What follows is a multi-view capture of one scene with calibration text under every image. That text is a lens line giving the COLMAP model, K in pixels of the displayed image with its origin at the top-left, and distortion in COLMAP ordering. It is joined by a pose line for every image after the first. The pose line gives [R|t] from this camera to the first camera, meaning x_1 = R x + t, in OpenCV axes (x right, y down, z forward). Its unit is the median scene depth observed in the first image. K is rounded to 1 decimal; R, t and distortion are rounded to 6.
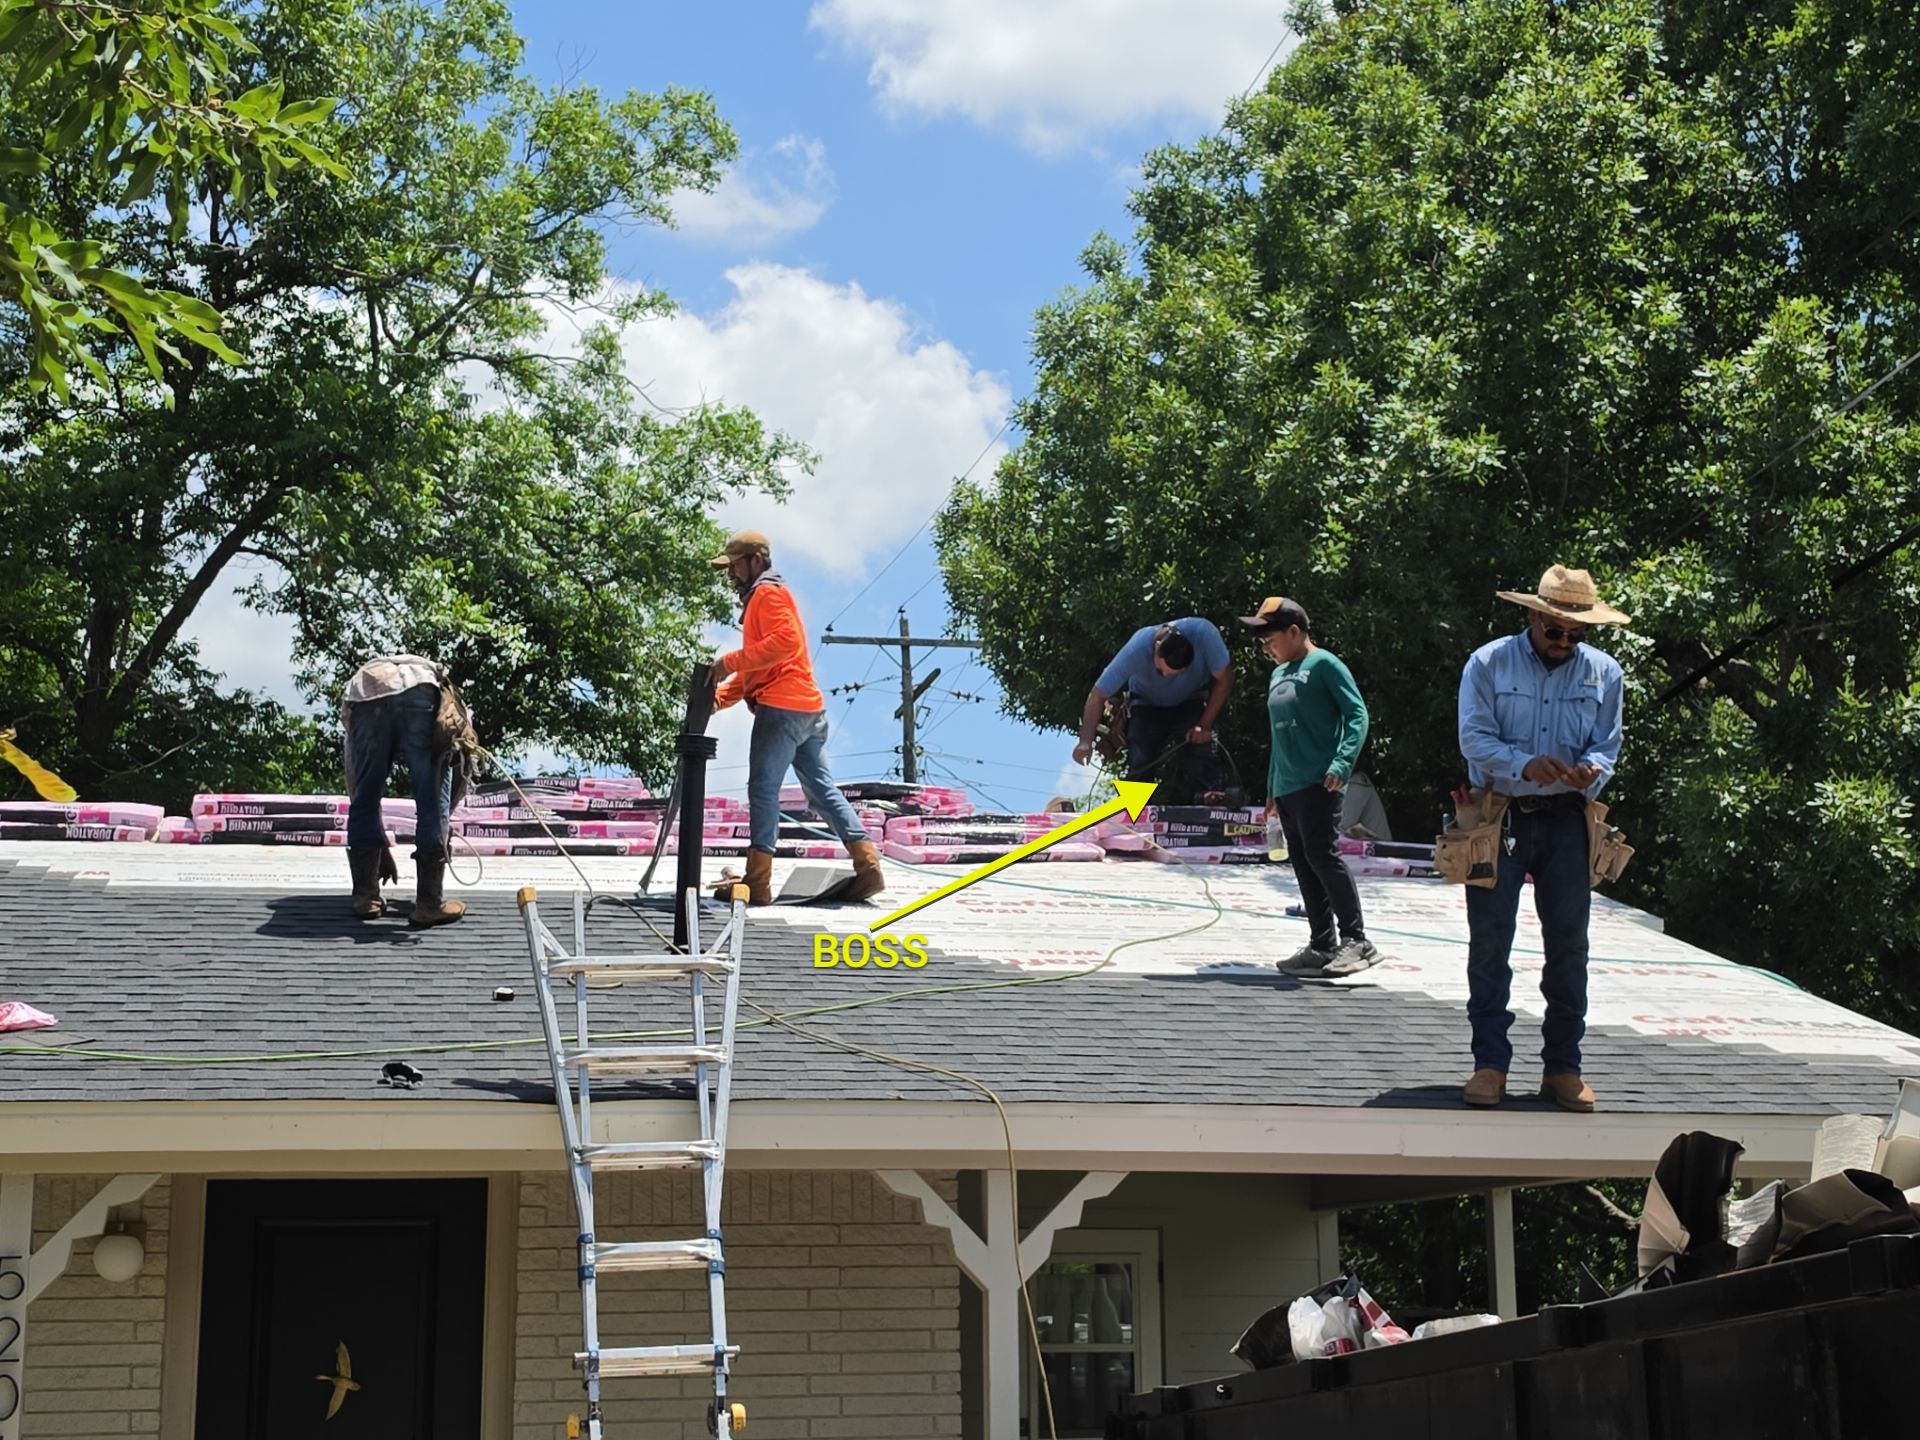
lens RADIAL K [[2829.5, 0, 960.0], [0, 2829.5, 720.0], [0, 0, 1]] dist [0.106076, -0.025282]
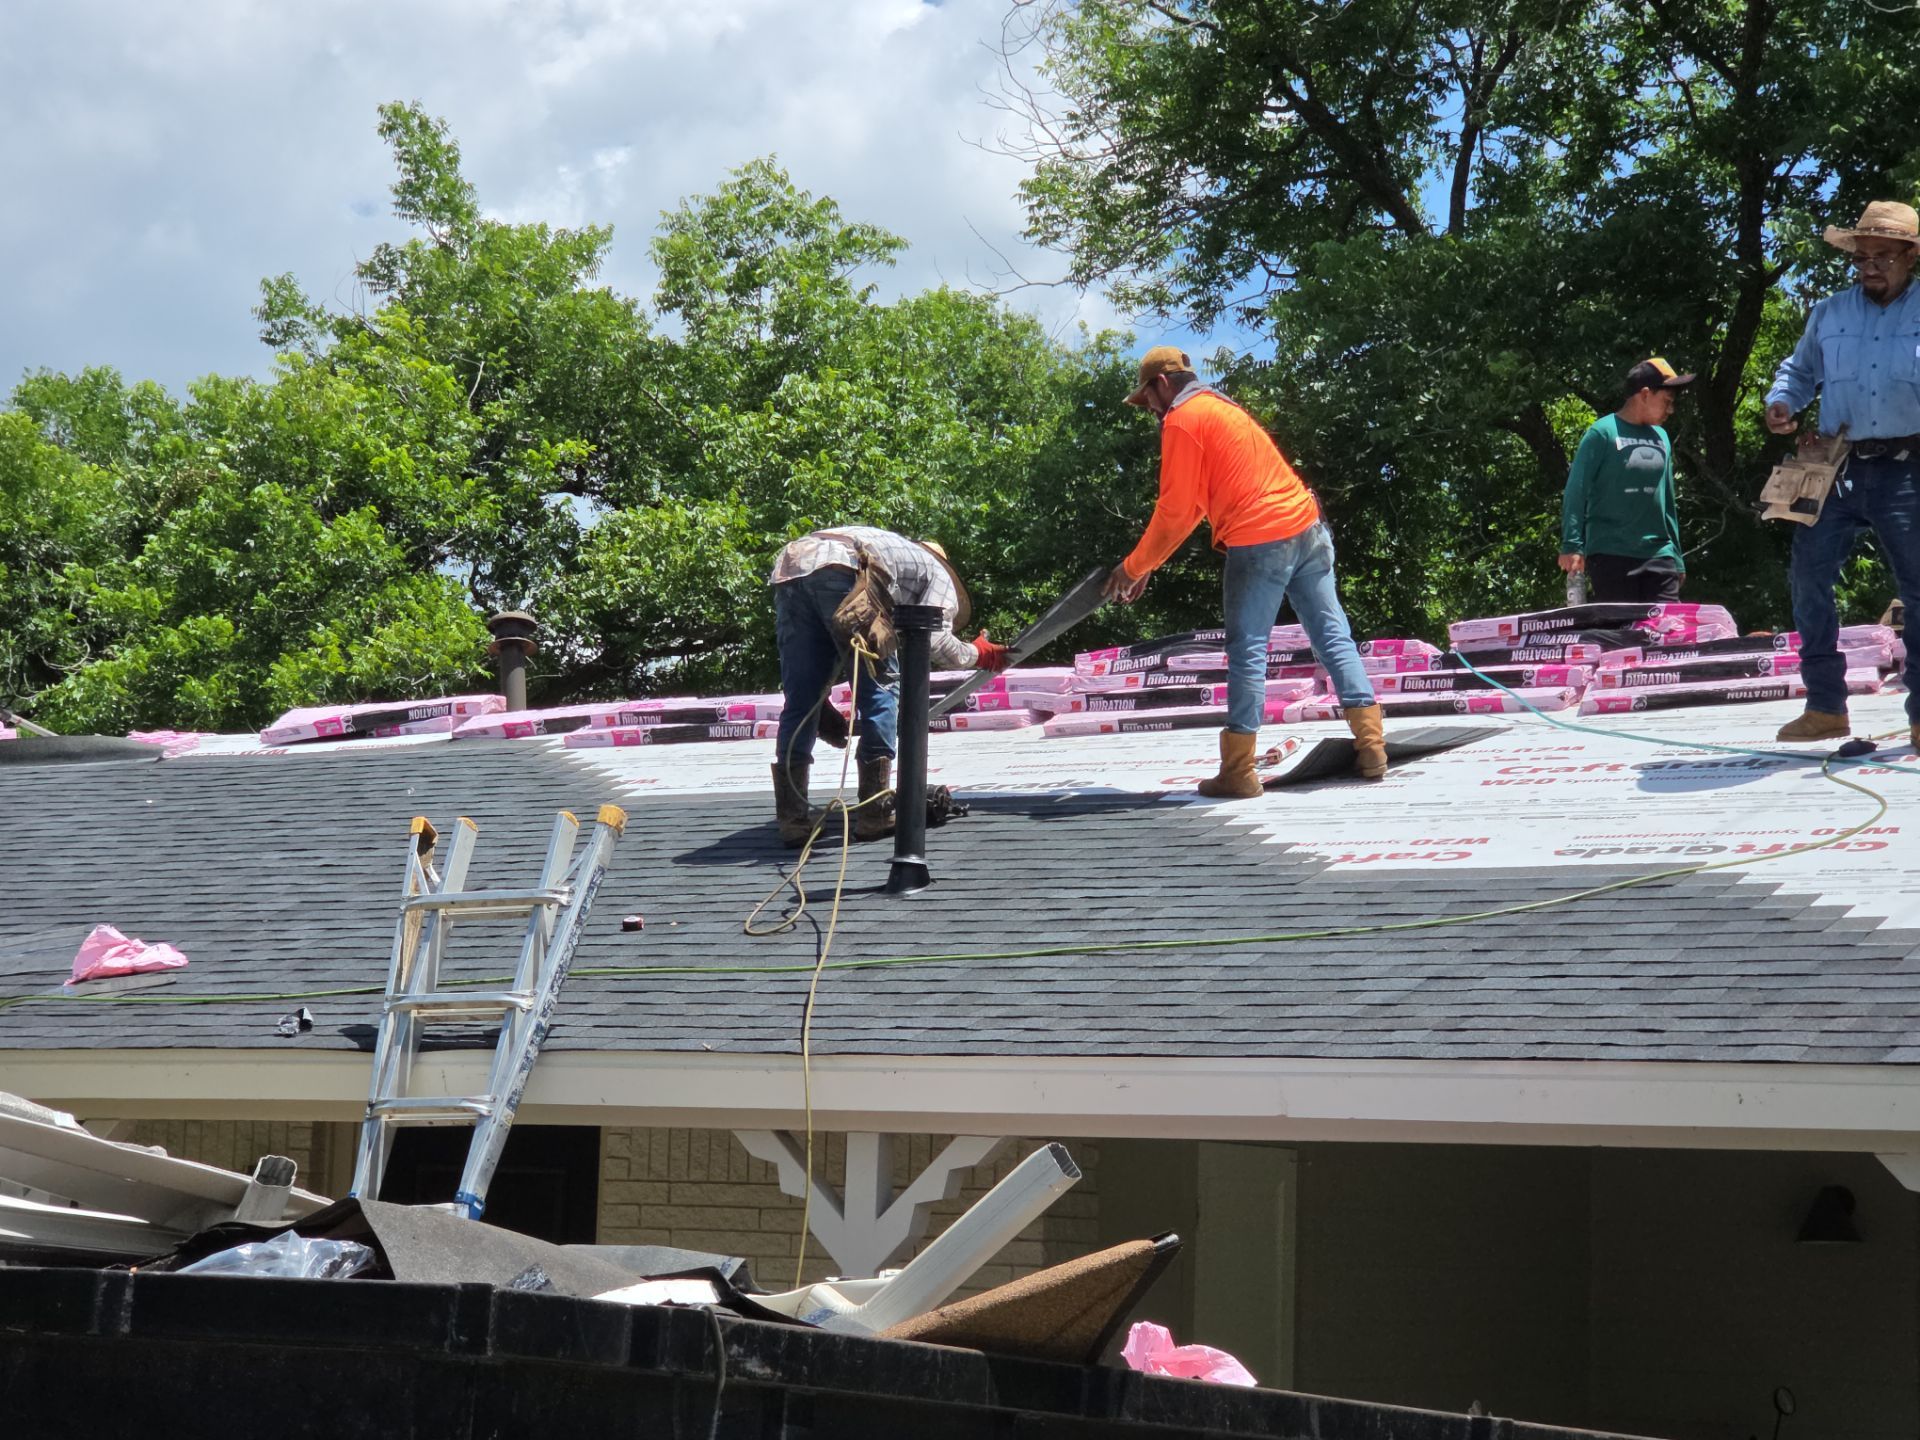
lens RADIAL K [[3793.3, 0, 961.6], [0, 3793.3, 780.7], [0, 0, 1]] dist [-0.467348, 4.977765]
pose [[0.776463, -0.043490, -0.628660, 0.664668], [0.095955, 0.994142, 0.049741, 0.003414], [0.622814, -0.098945, 0.776088, 0.151373]]
